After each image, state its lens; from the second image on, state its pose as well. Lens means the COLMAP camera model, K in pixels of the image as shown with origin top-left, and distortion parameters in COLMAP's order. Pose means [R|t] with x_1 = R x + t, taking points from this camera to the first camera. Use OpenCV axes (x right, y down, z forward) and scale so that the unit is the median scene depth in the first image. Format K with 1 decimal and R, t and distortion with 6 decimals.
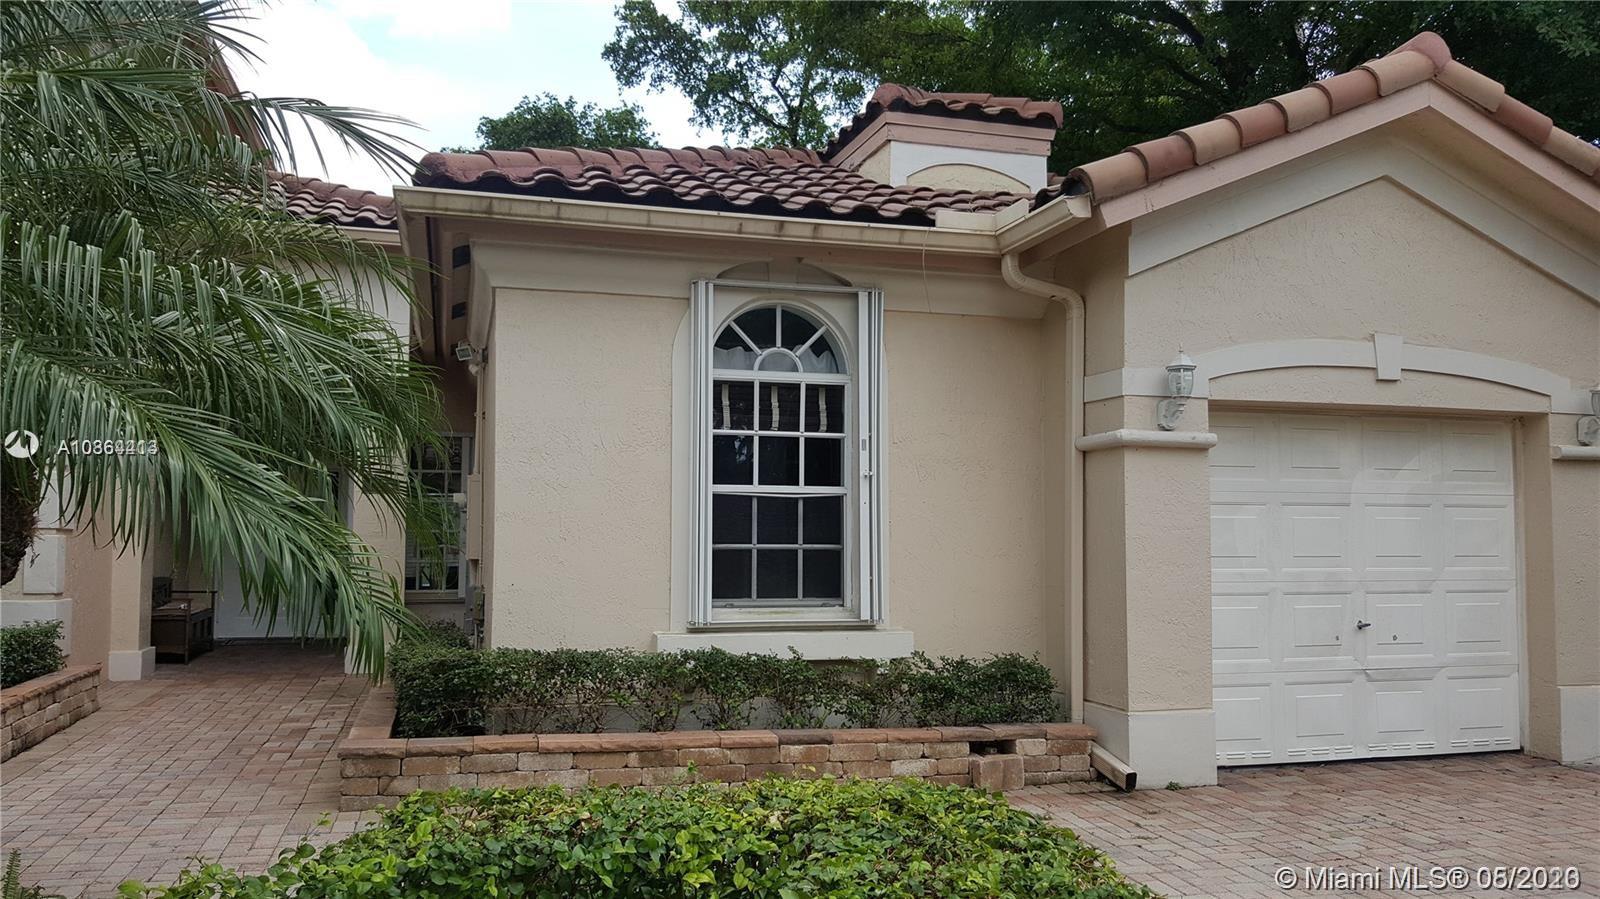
lens RADIAL K [[1190.6, 0, 800.1], [0, 1190.6, 482.7], [0, 0, 1]] dist [0.140589, -0.242968]
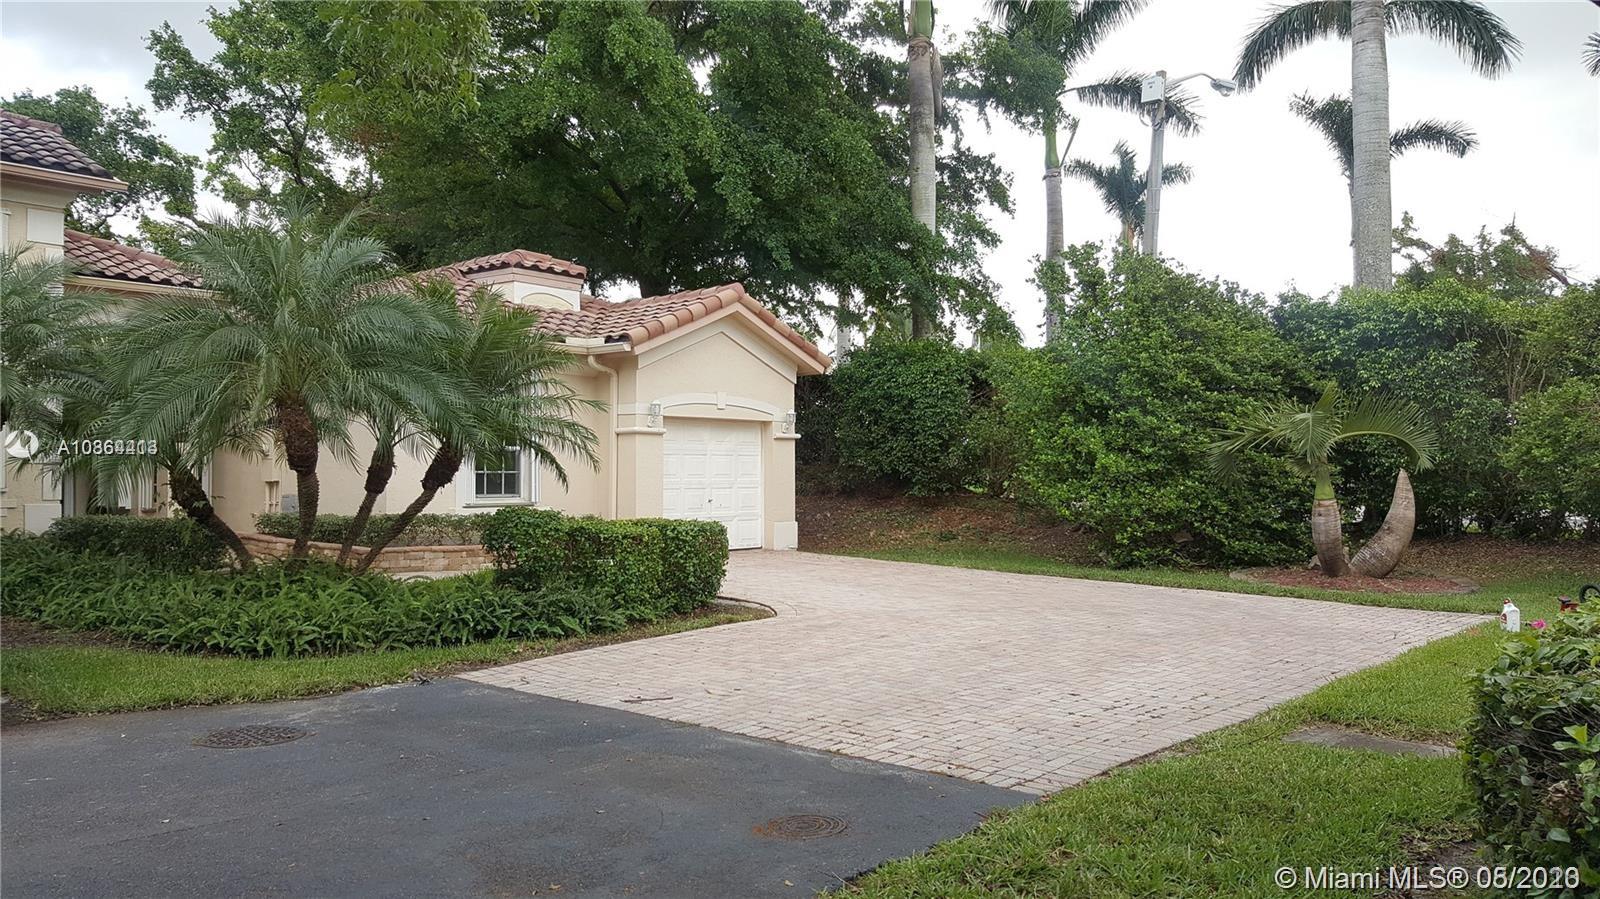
lens RADIAL K [[1114.0, 0, 800.0], [0, 1114.0, 449.5], [0, 0, 1]] dist [0.064142, 0.000371]
pose [[0.844245, 0.008366, 0.535892, -0.698459], [-0.024022, 0.999464, 0.022241, -0.054468], [-0.535419, -0.031651, 0.843993, -1.193483]]
